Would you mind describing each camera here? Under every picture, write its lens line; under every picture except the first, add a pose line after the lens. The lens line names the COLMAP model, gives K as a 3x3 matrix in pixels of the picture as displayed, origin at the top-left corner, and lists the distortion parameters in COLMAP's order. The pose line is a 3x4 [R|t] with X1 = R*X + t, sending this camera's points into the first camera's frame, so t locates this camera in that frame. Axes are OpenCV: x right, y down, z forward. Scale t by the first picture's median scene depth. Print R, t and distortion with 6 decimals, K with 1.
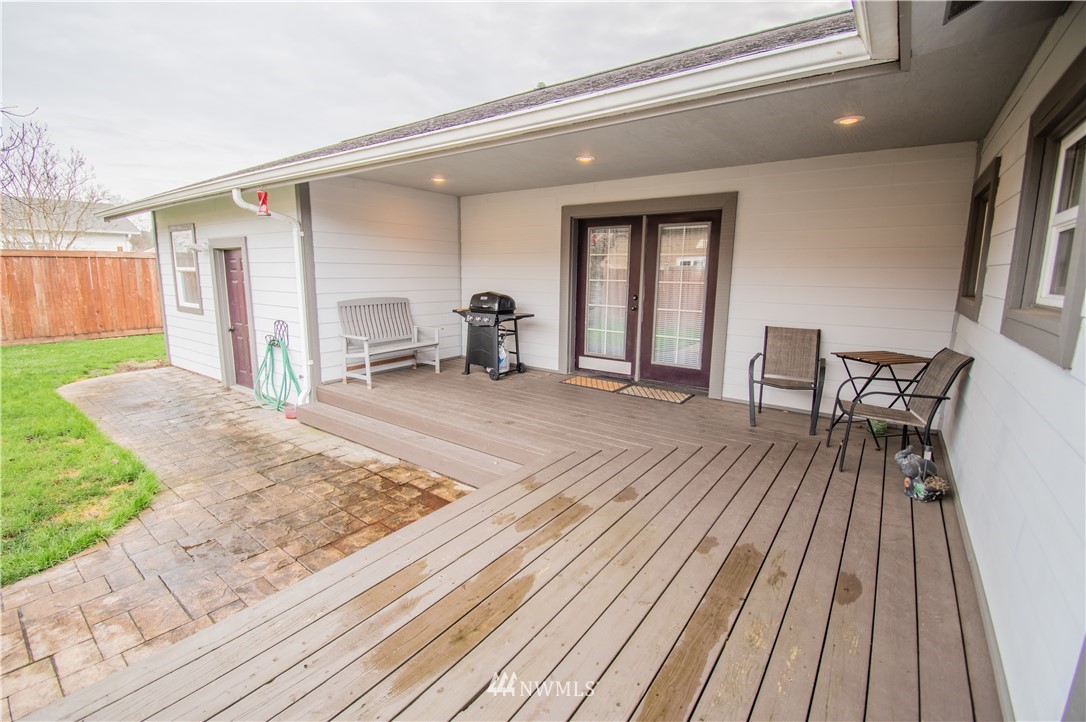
lens RADIAL K [[476.3, 0, 538.2], [0, 476.3, 347.0], [0, 0, 1]] dist [0.001204, -0.000758]
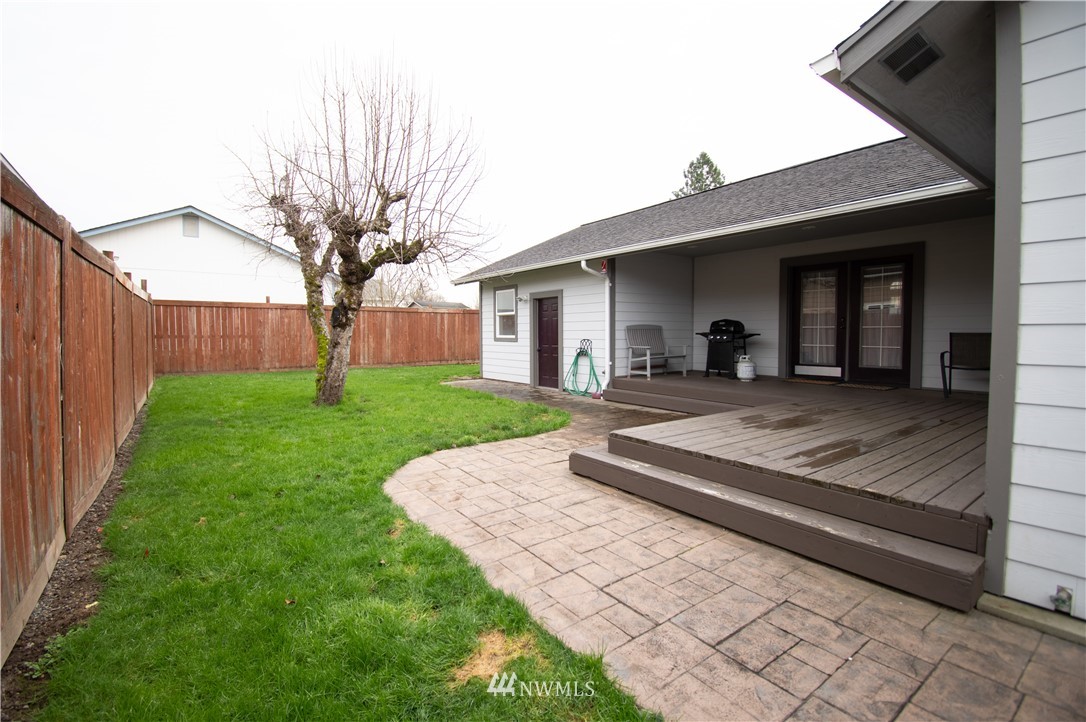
lens RADIAL K [[476.3, 0, 538.2], [0, 476.3, 347.0], [0, 0, 1]] dist [0.001204, -0.000758]
pose [[0.947906, -0.001120, -0.318548, -0.183881], [-0.037974, 0.992466, -0.116489, 0.159987], [0.316278, 0.122517, 0.940722, -0.541929]]
